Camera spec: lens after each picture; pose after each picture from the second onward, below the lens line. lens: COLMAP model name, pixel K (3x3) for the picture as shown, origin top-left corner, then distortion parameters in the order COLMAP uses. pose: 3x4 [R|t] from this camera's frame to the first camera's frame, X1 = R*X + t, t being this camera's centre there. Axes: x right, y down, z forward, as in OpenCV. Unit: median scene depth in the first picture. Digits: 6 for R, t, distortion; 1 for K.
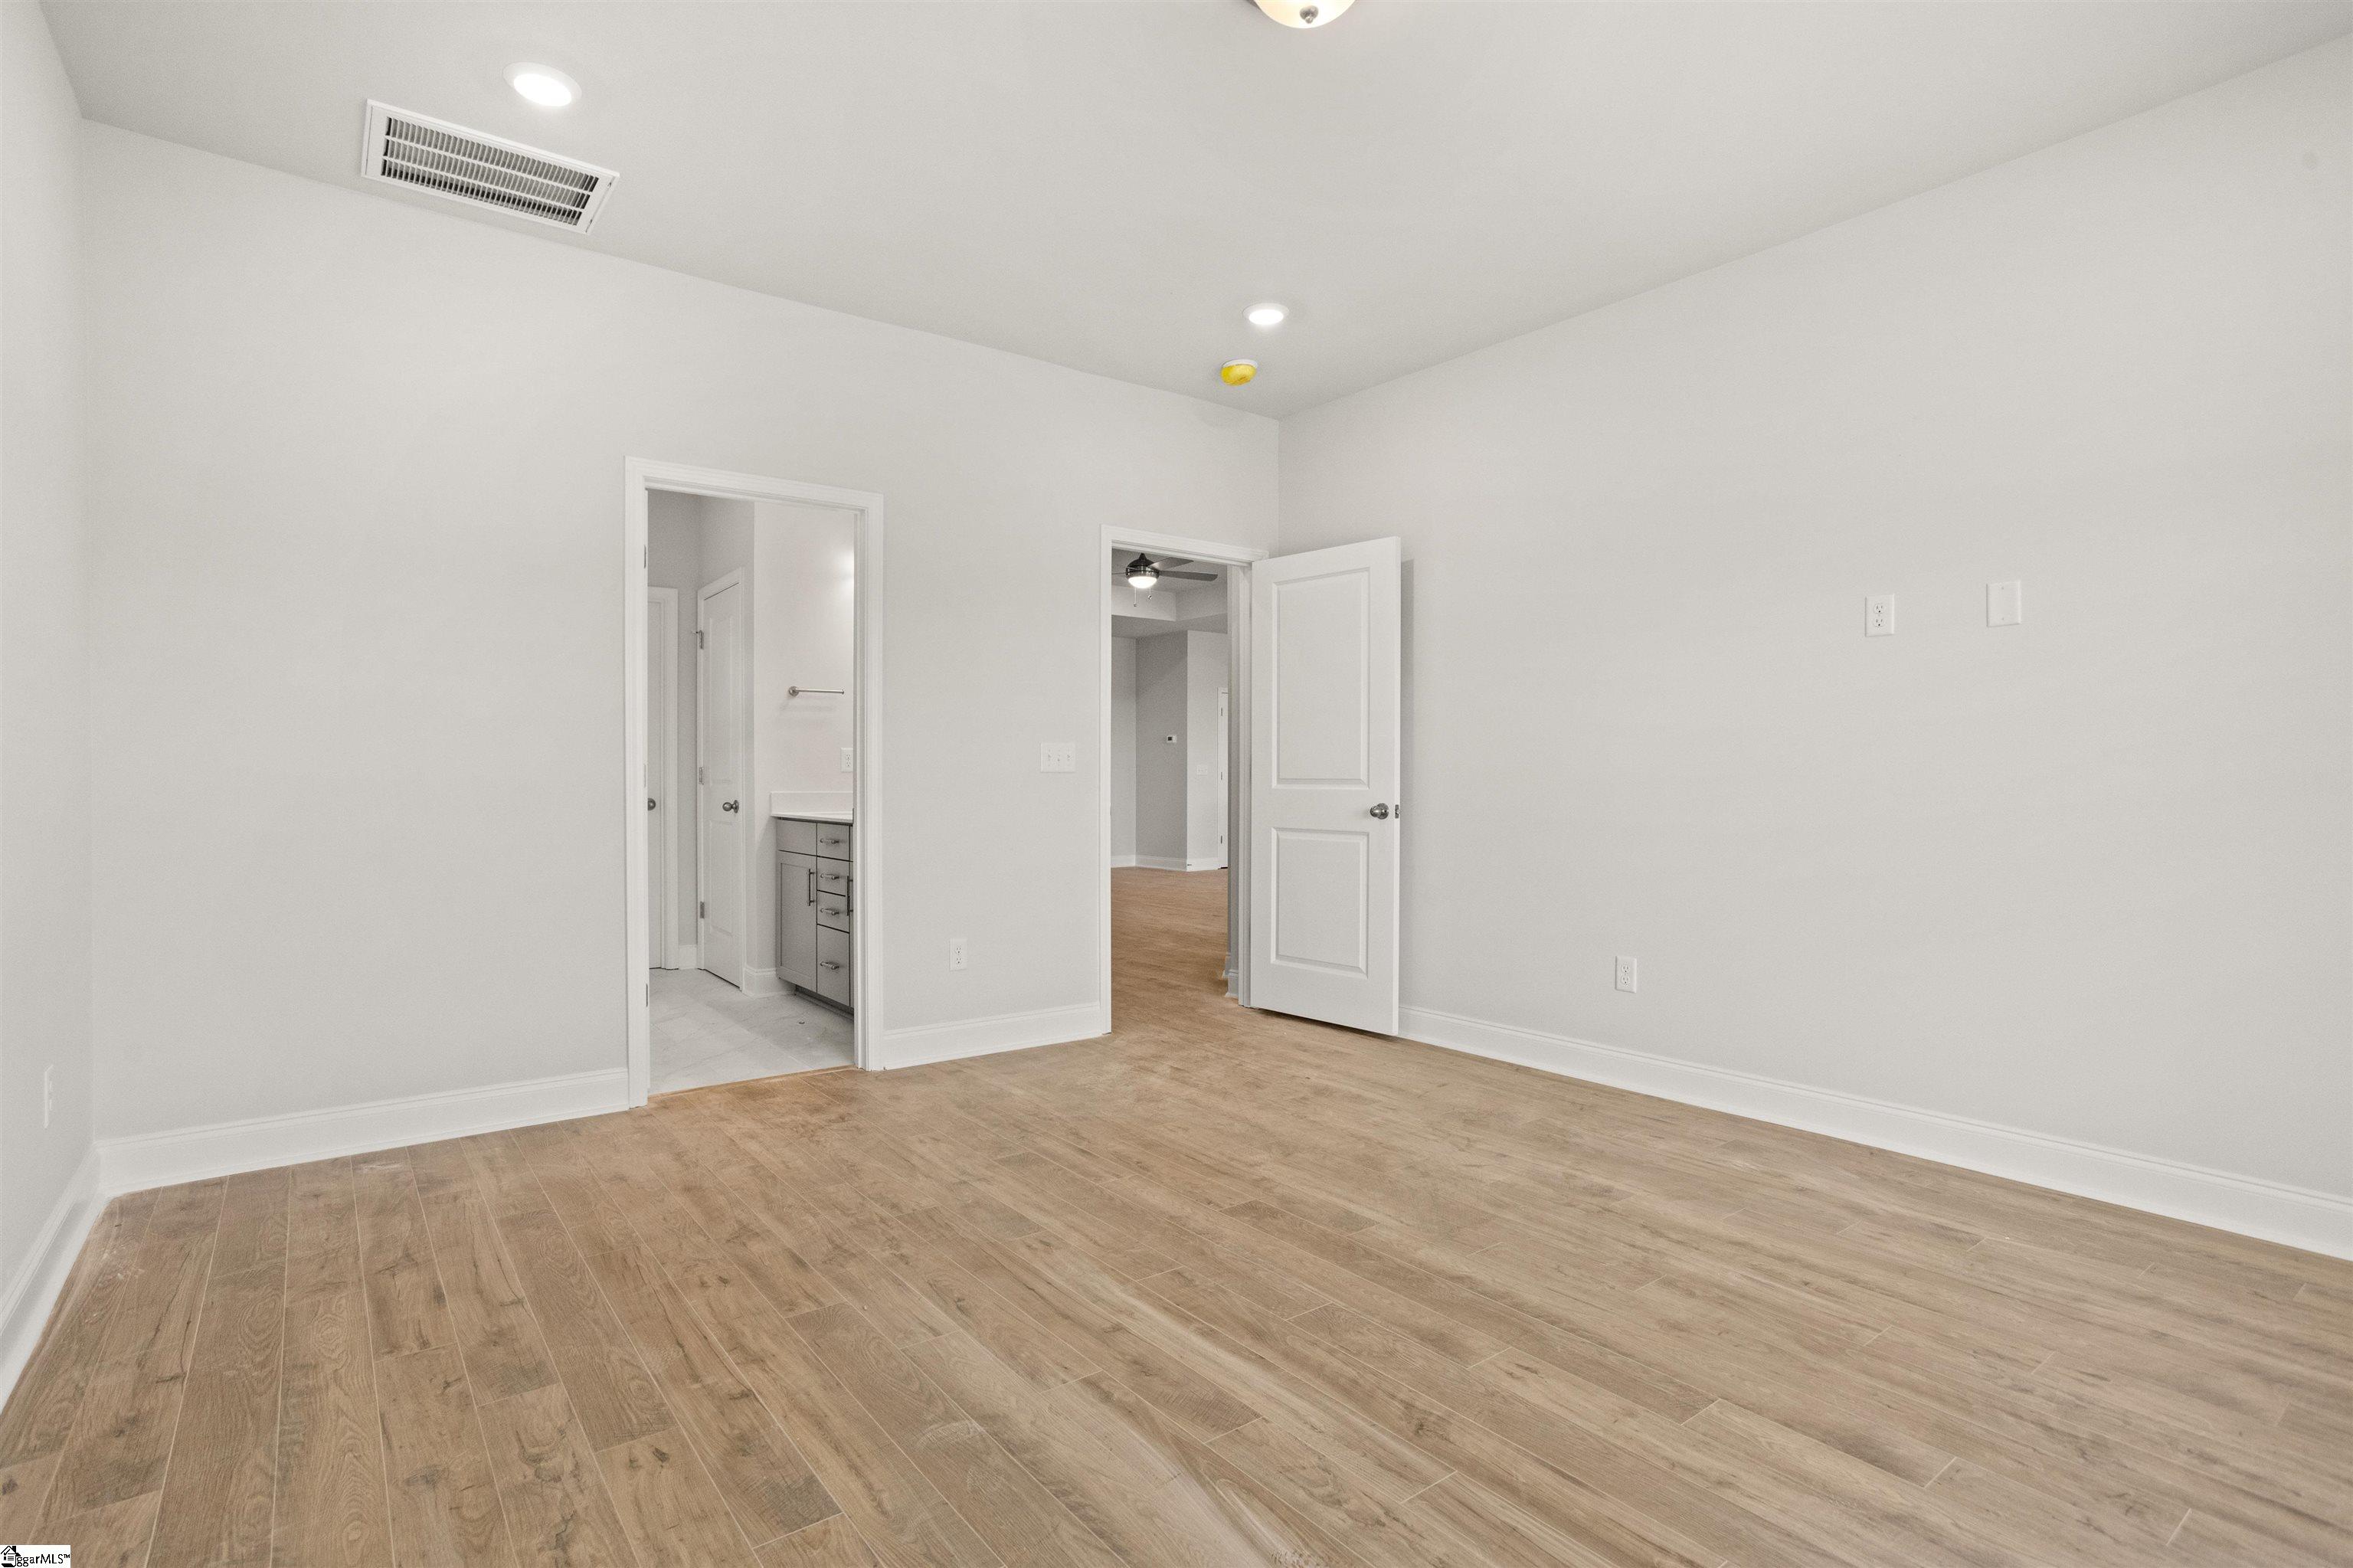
lens RADIAL K [[1155.0, 0, 1175.0], [0, 1155.0, 772.0], [0, 0, 1]] dist [-0.036718, 0.026756]
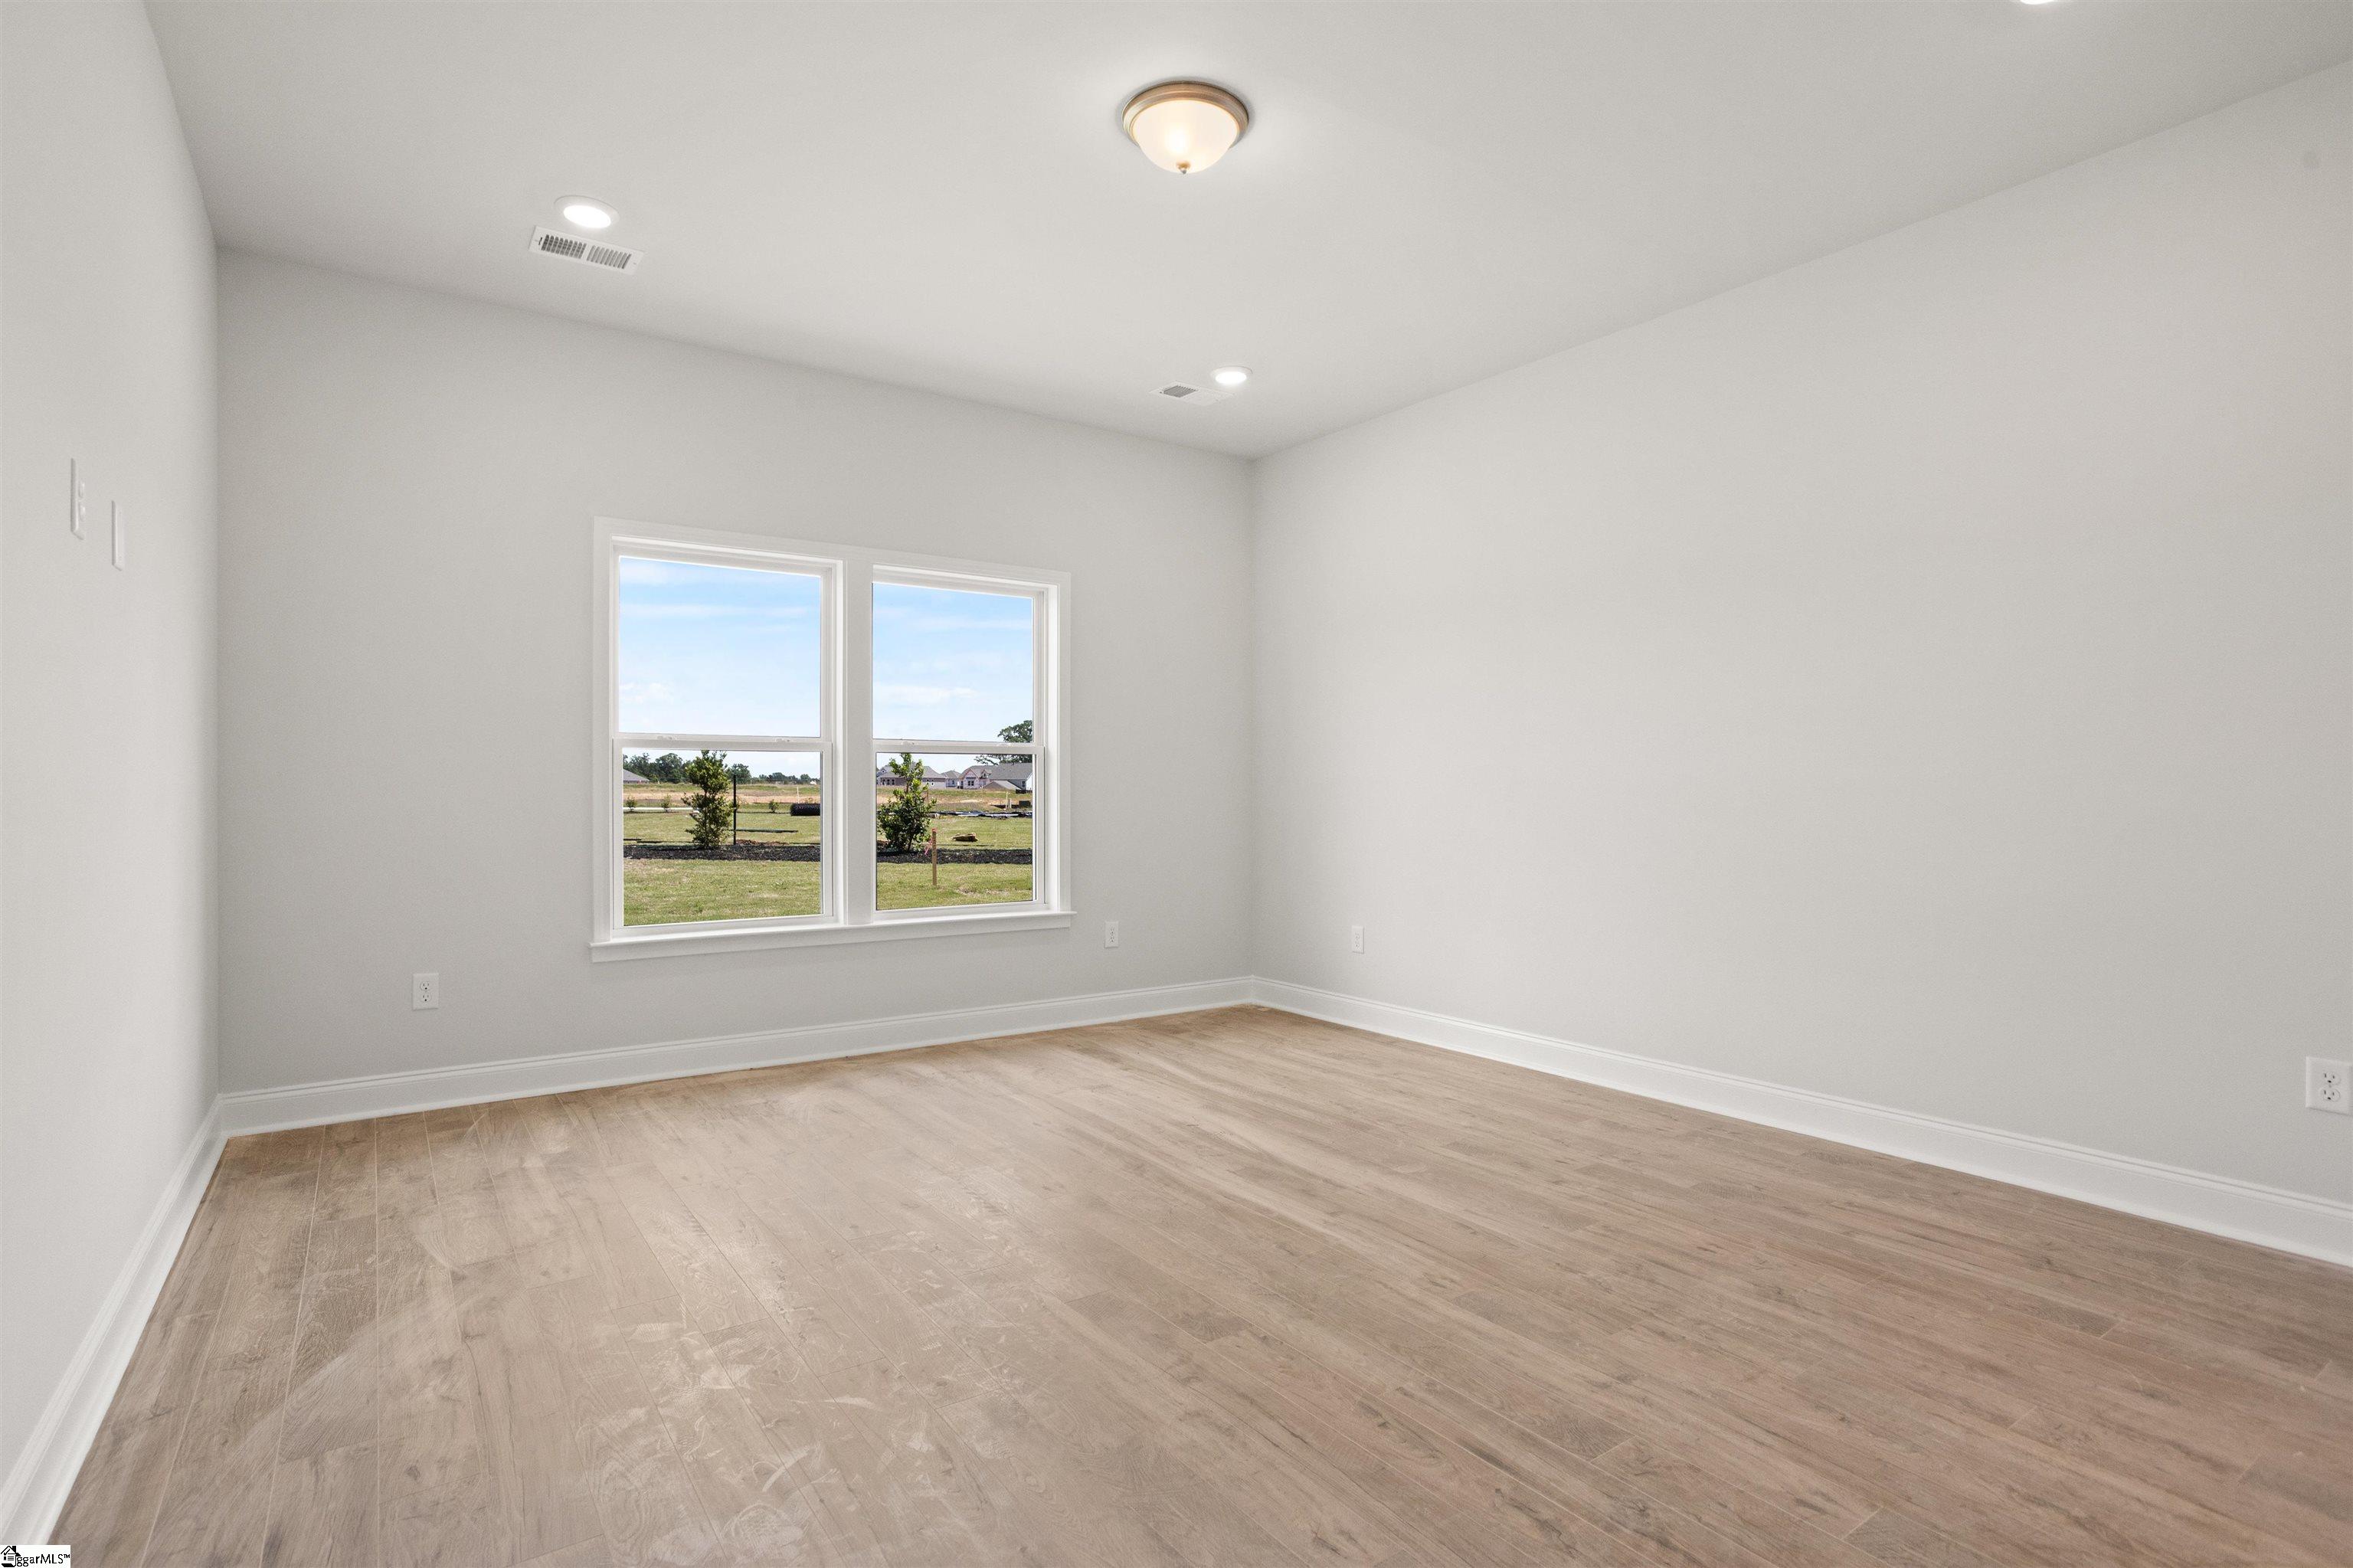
lens RADIAL K [[1155.0, 0, 1171.7], [0, 1155.0, 796.9], [0, 0, 1]] dist [-0.036718, 0.026756]
pose [[-0.999122, -0.003244, 0.041768, 0.073421], [-0.003177, 0.999994, 0.001670, 0.009446], [-0.041773, 0.001536, -0.999126, 2.114193]]
